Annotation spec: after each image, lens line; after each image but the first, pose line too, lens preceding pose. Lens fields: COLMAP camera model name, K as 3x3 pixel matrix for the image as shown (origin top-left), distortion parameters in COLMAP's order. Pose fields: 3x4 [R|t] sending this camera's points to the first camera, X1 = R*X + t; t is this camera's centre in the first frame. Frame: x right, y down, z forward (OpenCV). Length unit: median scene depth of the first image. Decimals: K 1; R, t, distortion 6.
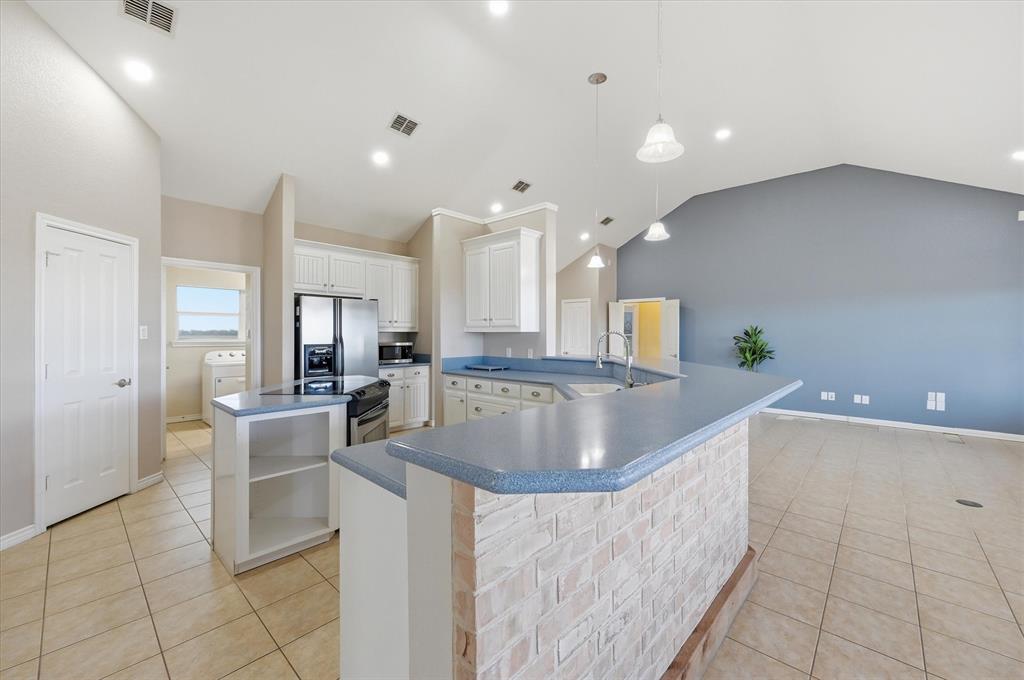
lens RADIAL K [[404.9, 0, 517.5], [0, 404.9, 336.3], [0, 0, 1]] dist [-0.000806, 0.000467]
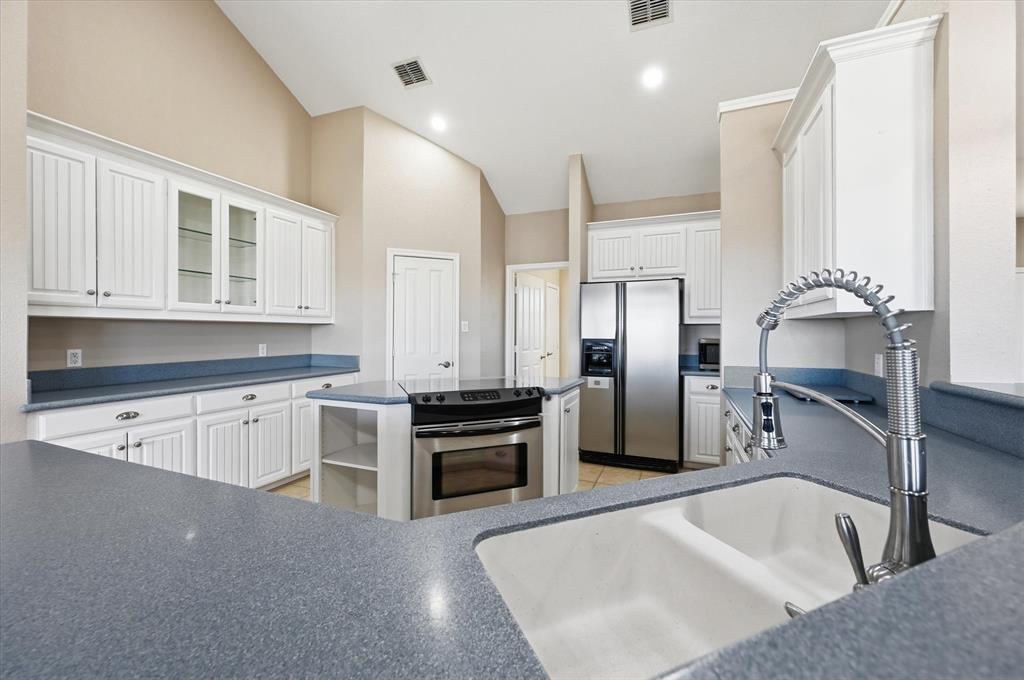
lens RADIAL K [[404.9, 0, 520.7], [0, 404.9, 335.4], [0, 0, 1]] dist [-0.000806, 0.000467]
pose [[0.346283, 0.003989, -0.938122, 0.245197], [-0.005616, 0.999982, 0.002179, 0.011155], [0.938113, 0.004514, 0.346299, 0.530698]]
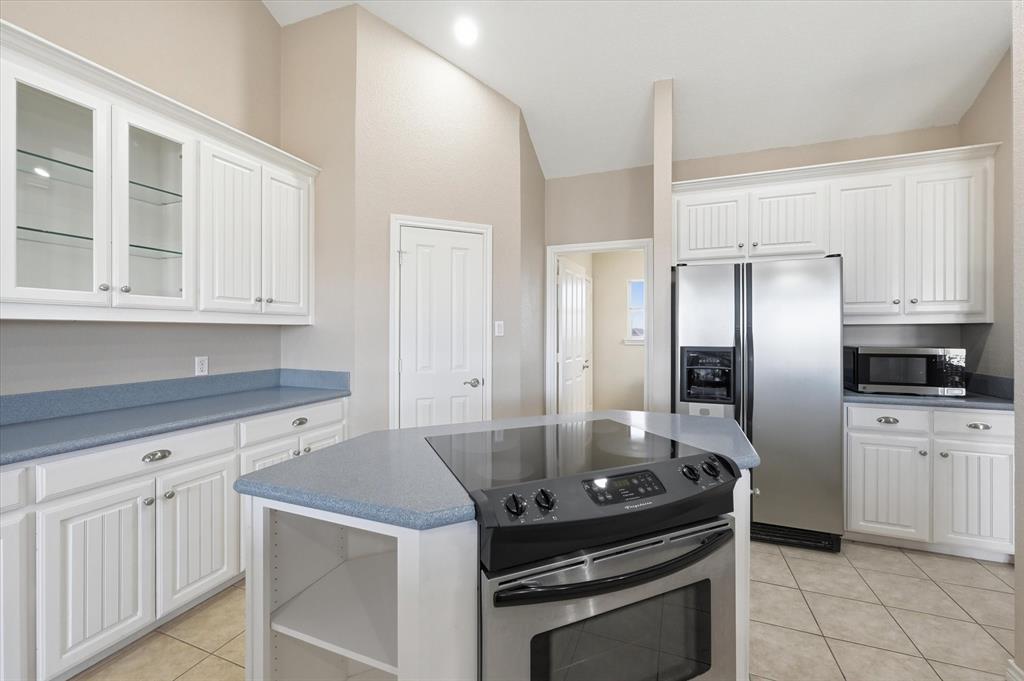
lens RADIAL K [[404.9, 0, 515.9], [0, 404.9, 332.6], [0, 0, 1]] dist [-0.000806, 0.000467]
pose [[0.359652, -0.000569, -0.933086, -0.048289], [-0.003624, 0.999991, -0.002007, 0.001397], [0.933079, 0.004103, 0.359647, 0.520140]]
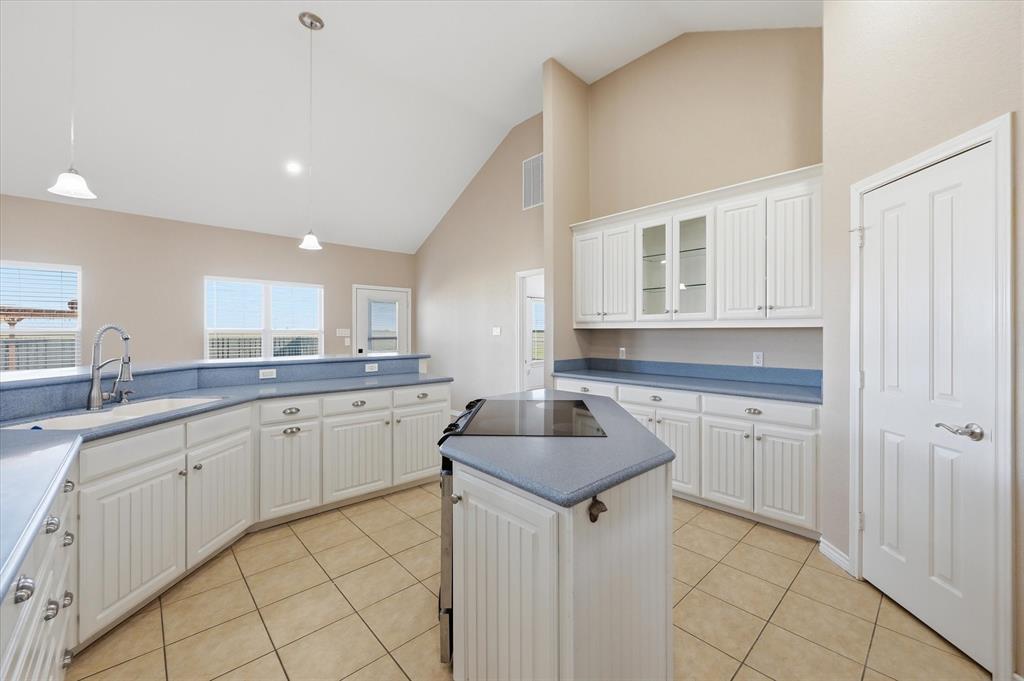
lens RADIAL K [[404.9, 0, 506.9], [0, 404.9, 332.3], [0, 0, 1]] dist [-0.000806, 0.000467]
pose [[-0.995487, -0.004947, 0.094768, -0.314713], [-0.004625, 0.999983, 0.003622, -0.002387], [-0.094784, 0.003167, -0.995493, 1.068386]]
